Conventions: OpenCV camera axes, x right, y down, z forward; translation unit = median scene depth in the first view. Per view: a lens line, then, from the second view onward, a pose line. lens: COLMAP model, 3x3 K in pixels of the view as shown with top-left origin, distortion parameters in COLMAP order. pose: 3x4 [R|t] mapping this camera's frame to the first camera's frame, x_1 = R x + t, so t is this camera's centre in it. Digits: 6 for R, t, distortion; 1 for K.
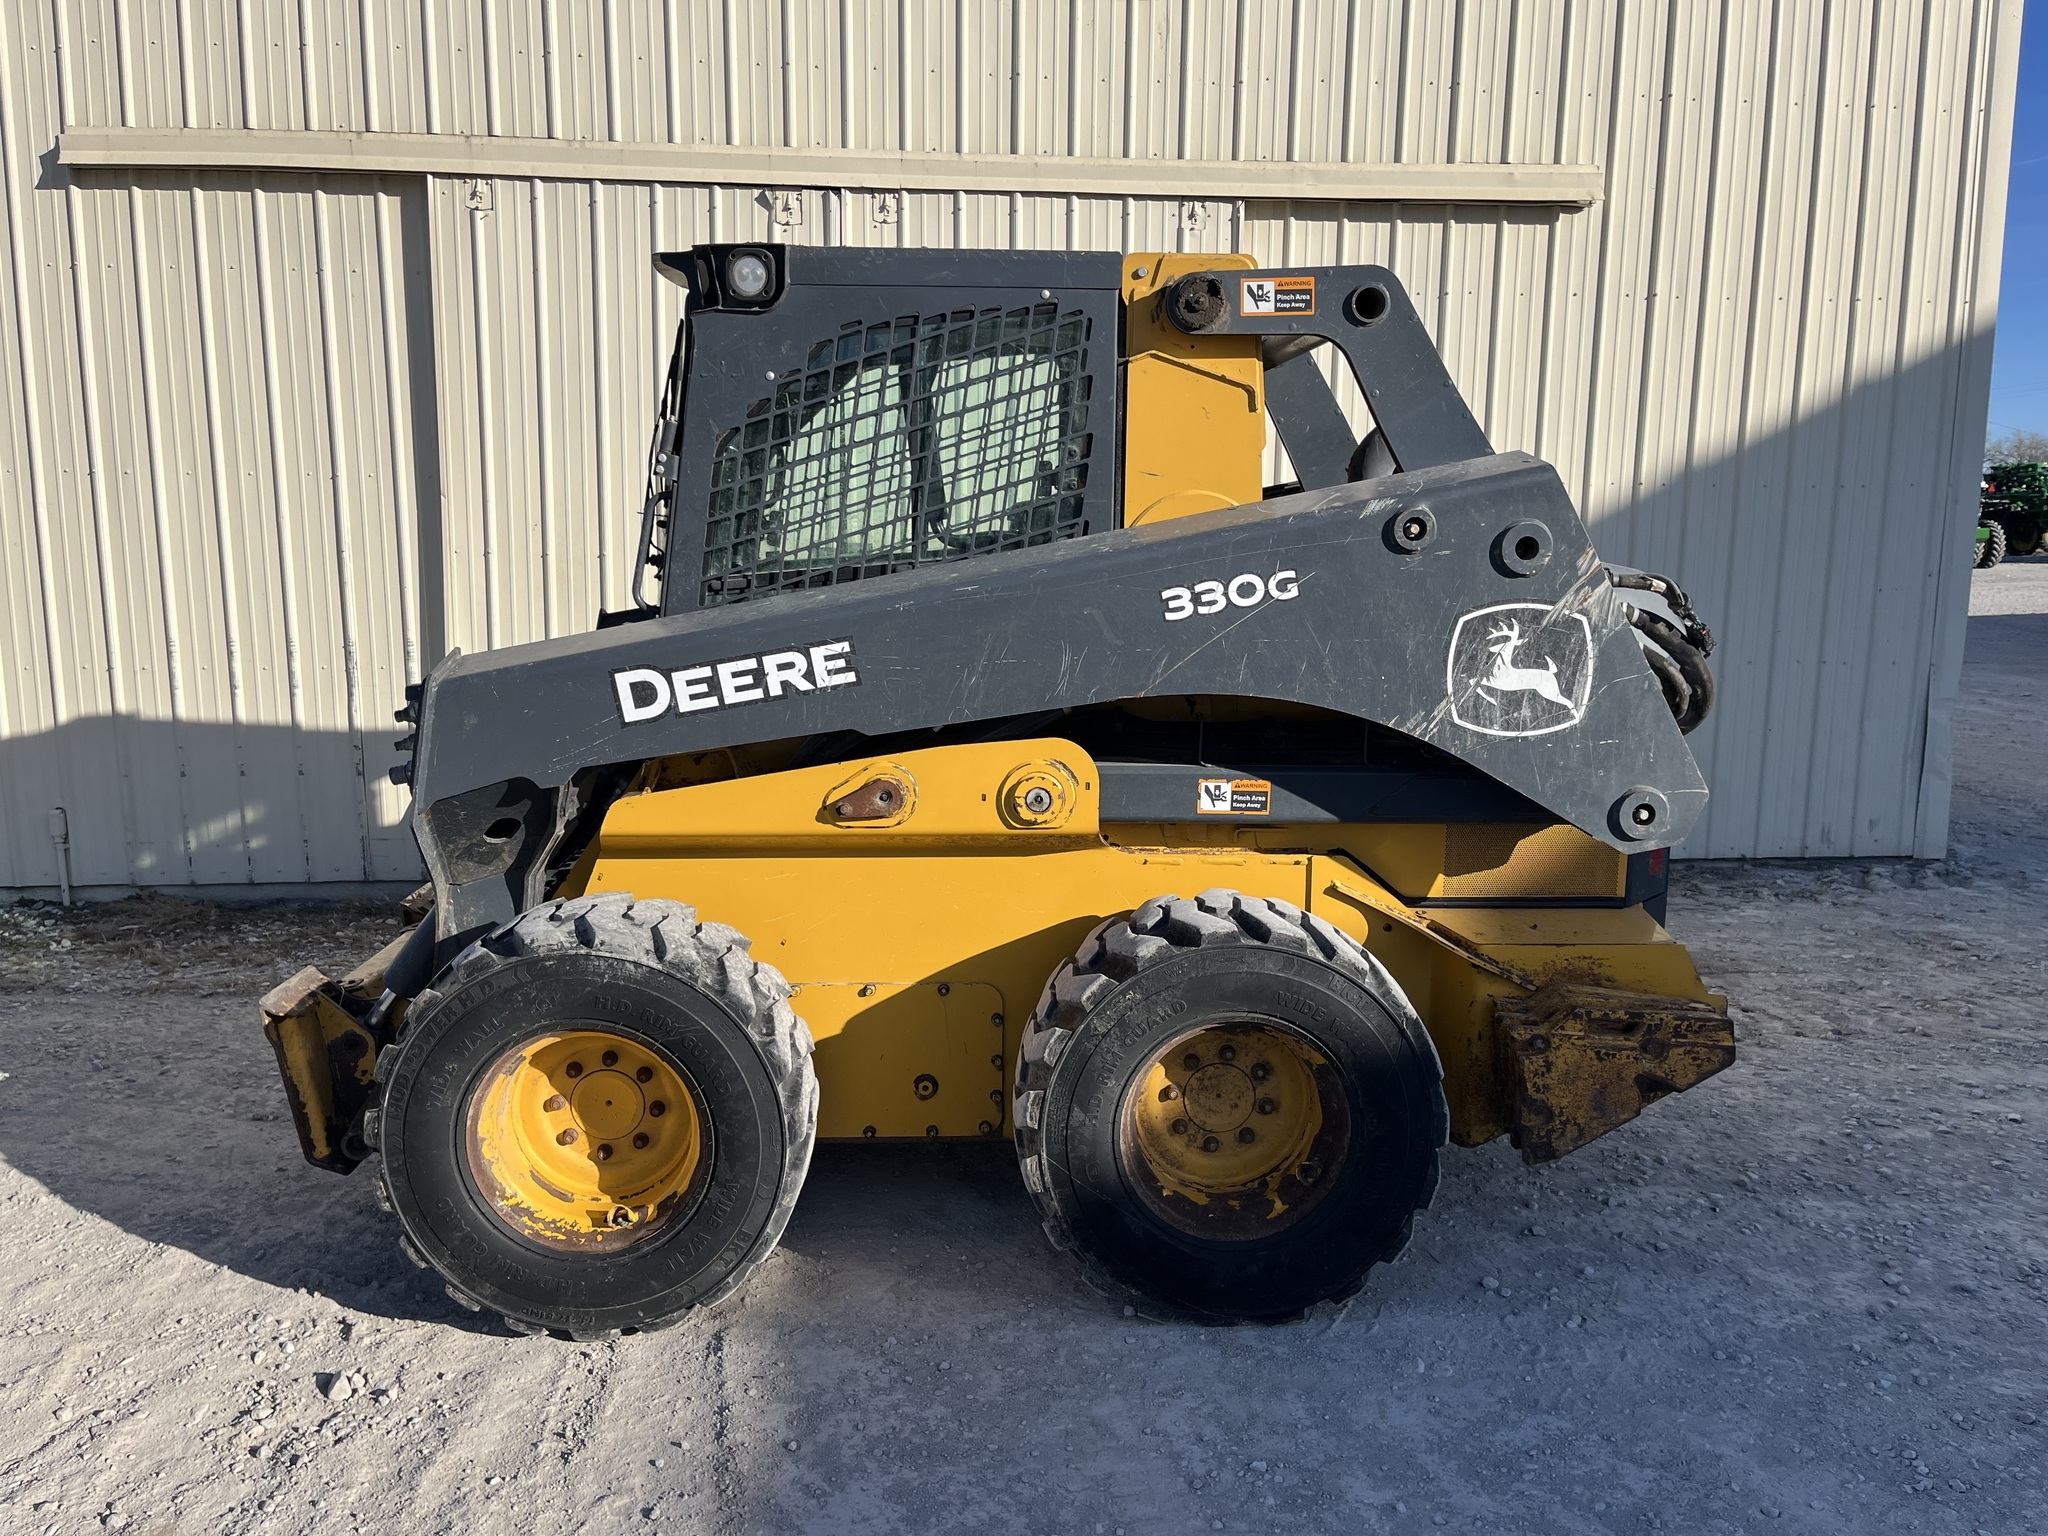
lens RADIAL K [[1549.2, 0, 1033.8], [0, 1549.2, 778.2], [0, 0, 1]] dist [0.086527, -0.128462]
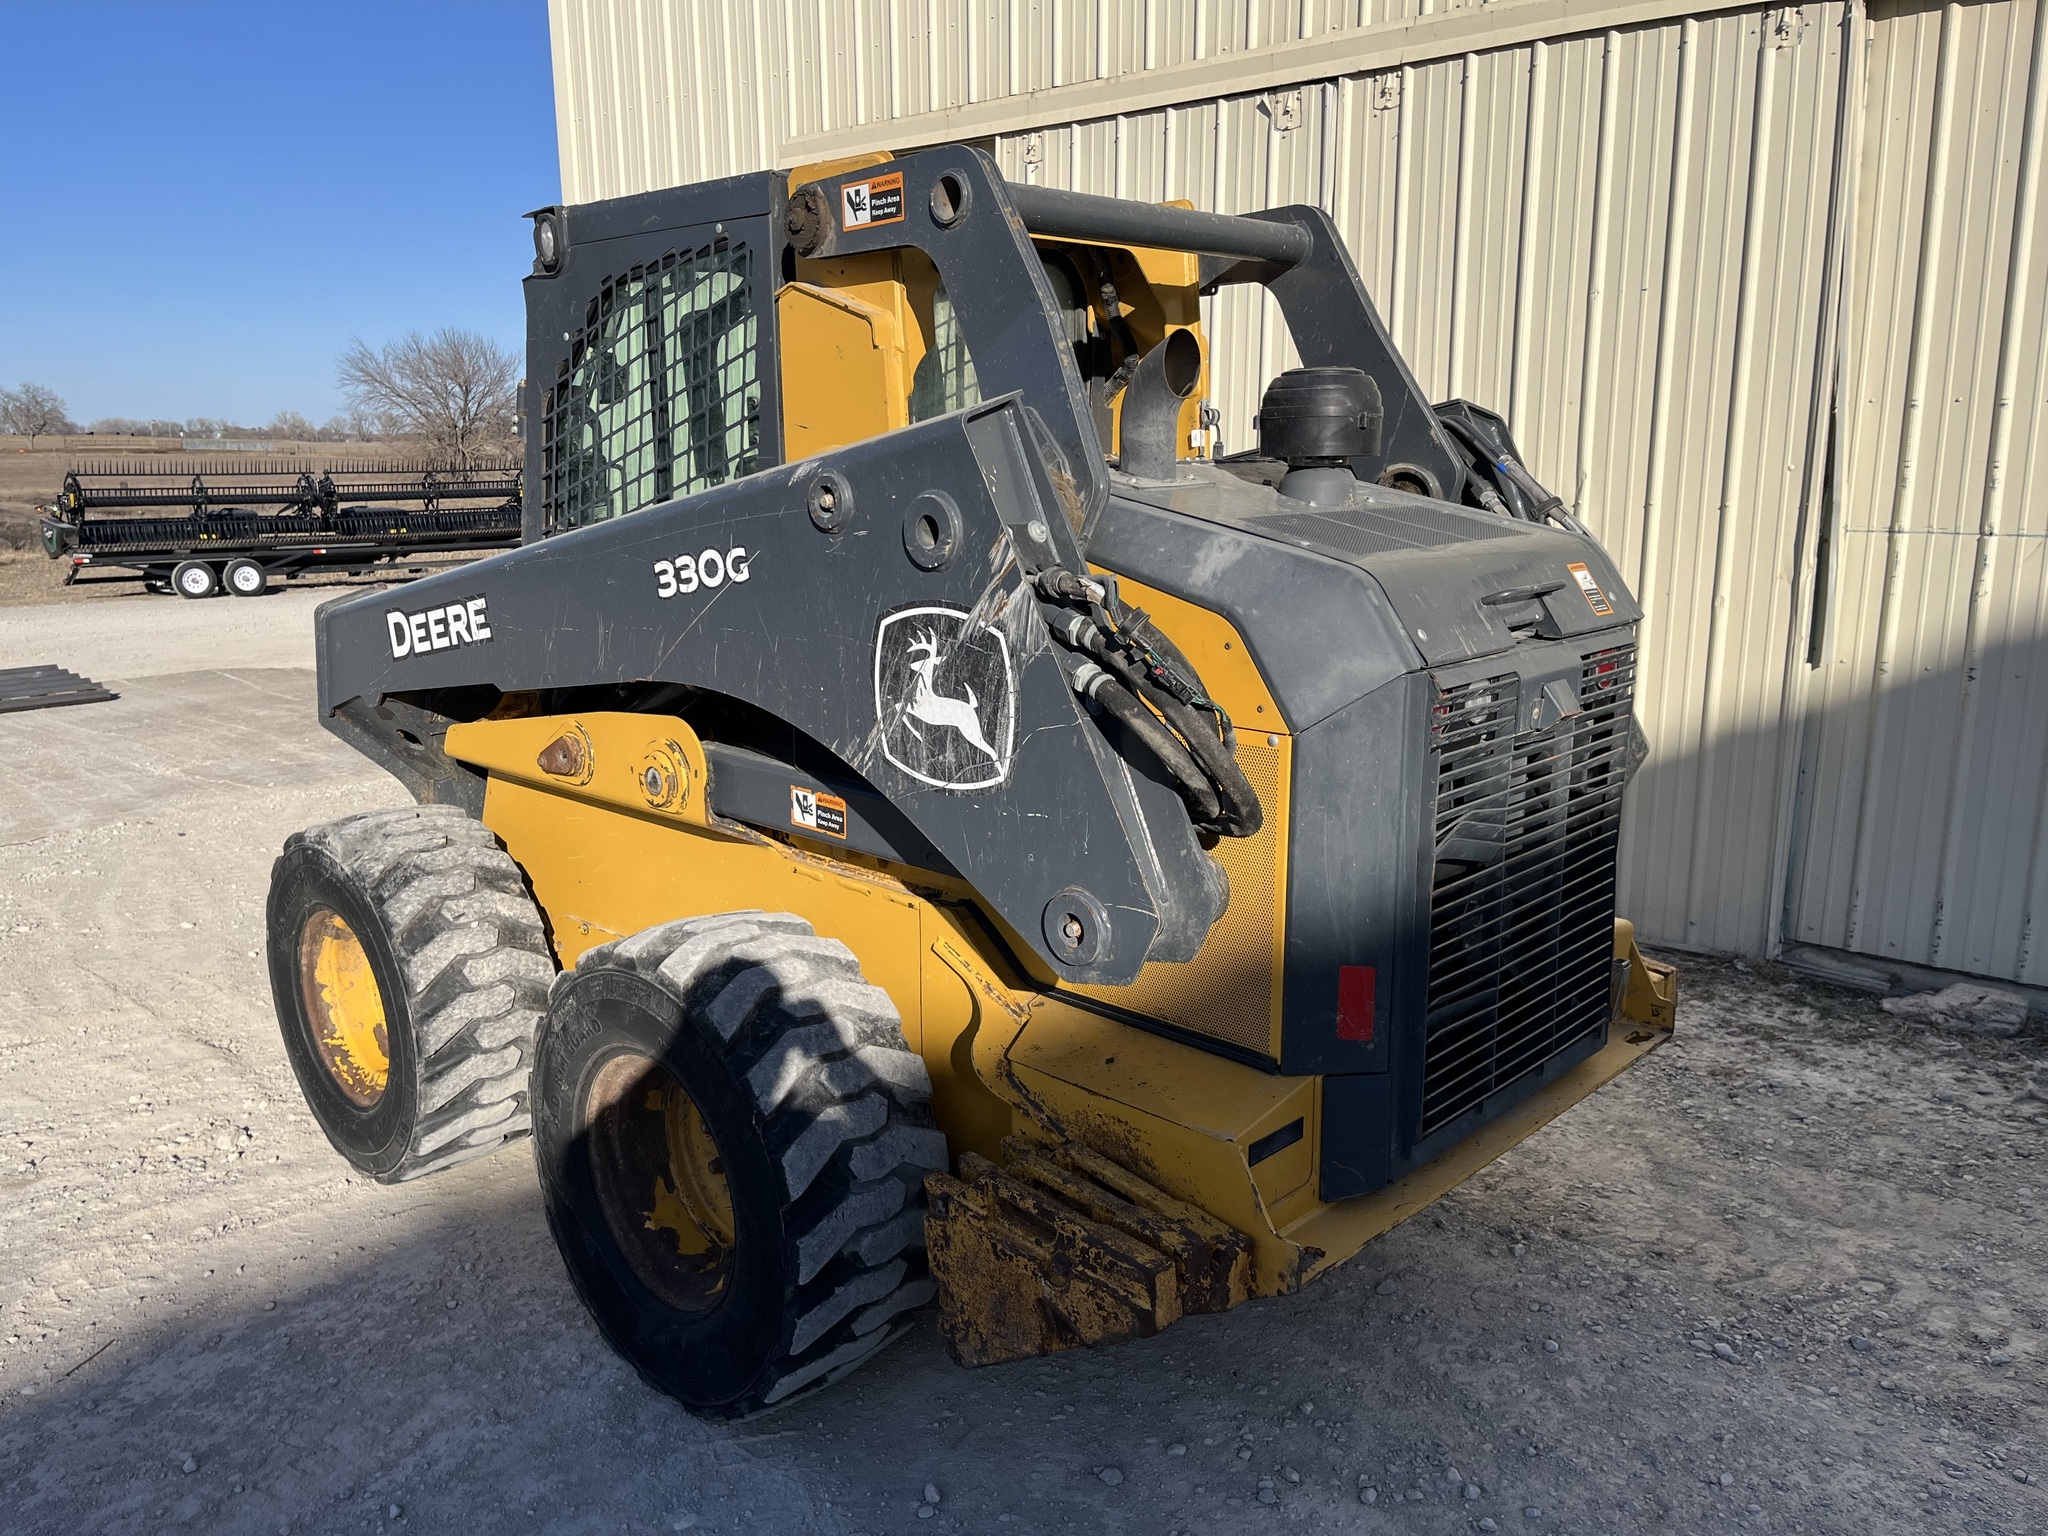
lens RADIAL K [[1549.2, 0, 1033.8], [0, 1549.2, 778.2], [0, 0, 1]] dist [0.086527, -0.128462]
pose [[0.690204, 0.145102, -0.708918, 0.858145], [-0.109114, 0.989357, 0.096268, -0.106579], [0.715341, 0.010909, 0.698691, 0.524322]]
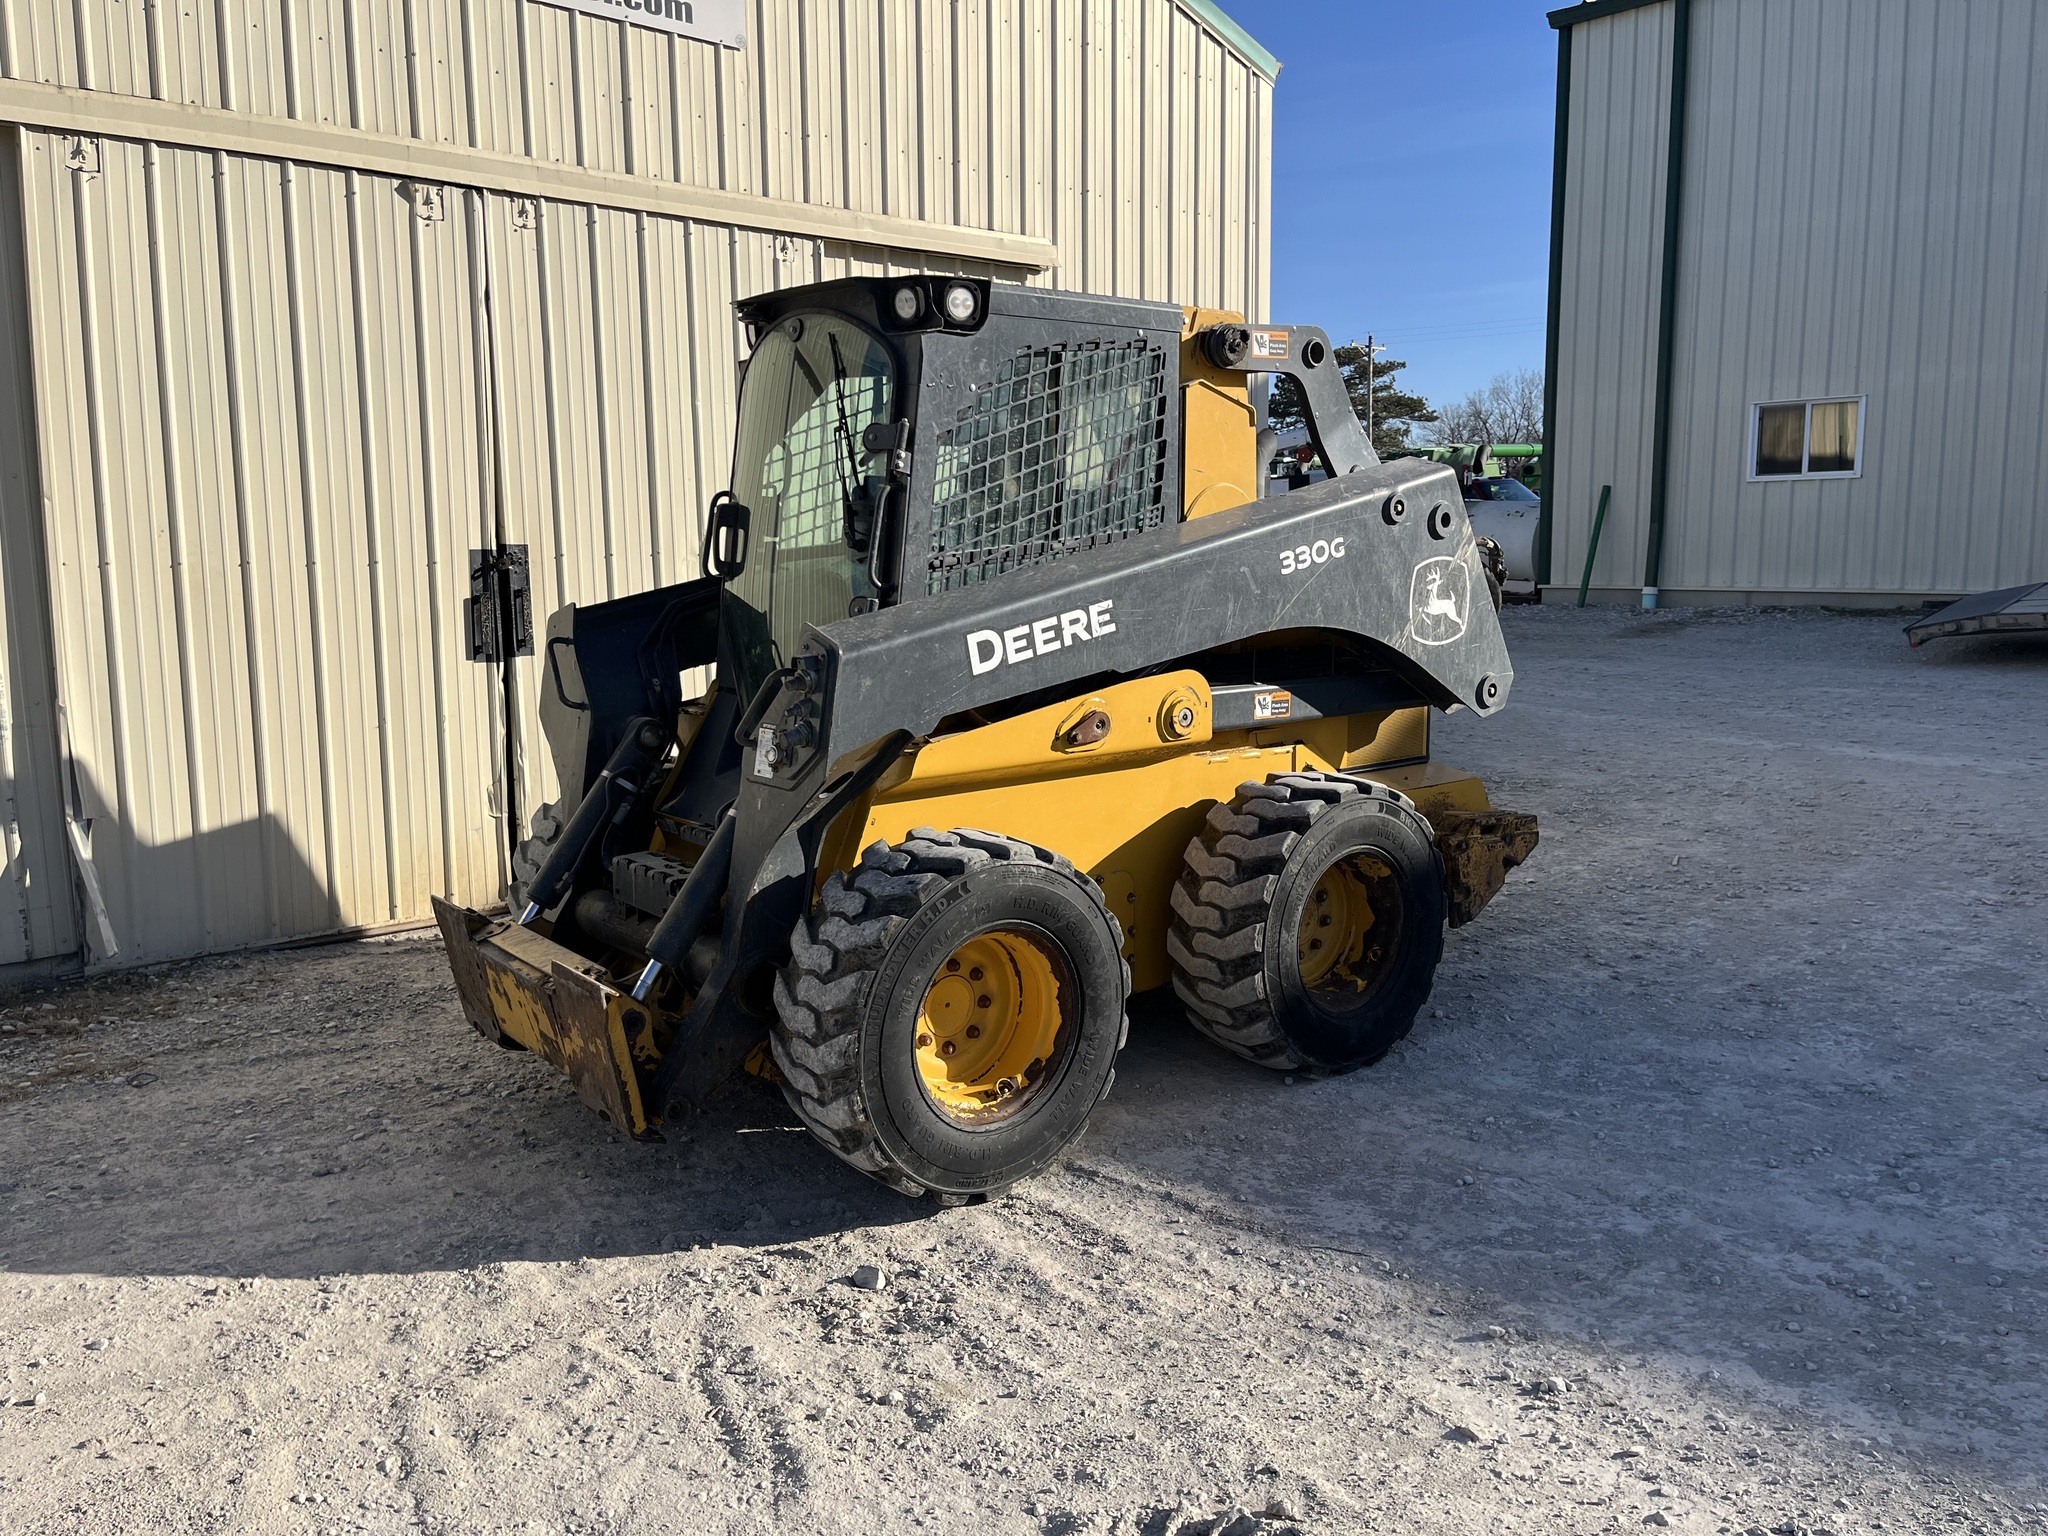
lens RADIAL K [[1532.9, 0, 1035.7], [0, 1532.9, 770.4], [0, 0, 1]] dist [0.080901, -0.103457]
pose [[0.804170, -0.107181, 0.584656, -0.896116], [0.114603, 0.993111, 0.024428, 0.012872], [-0.583247, 0.047360, 0.810913, 0.022064]]
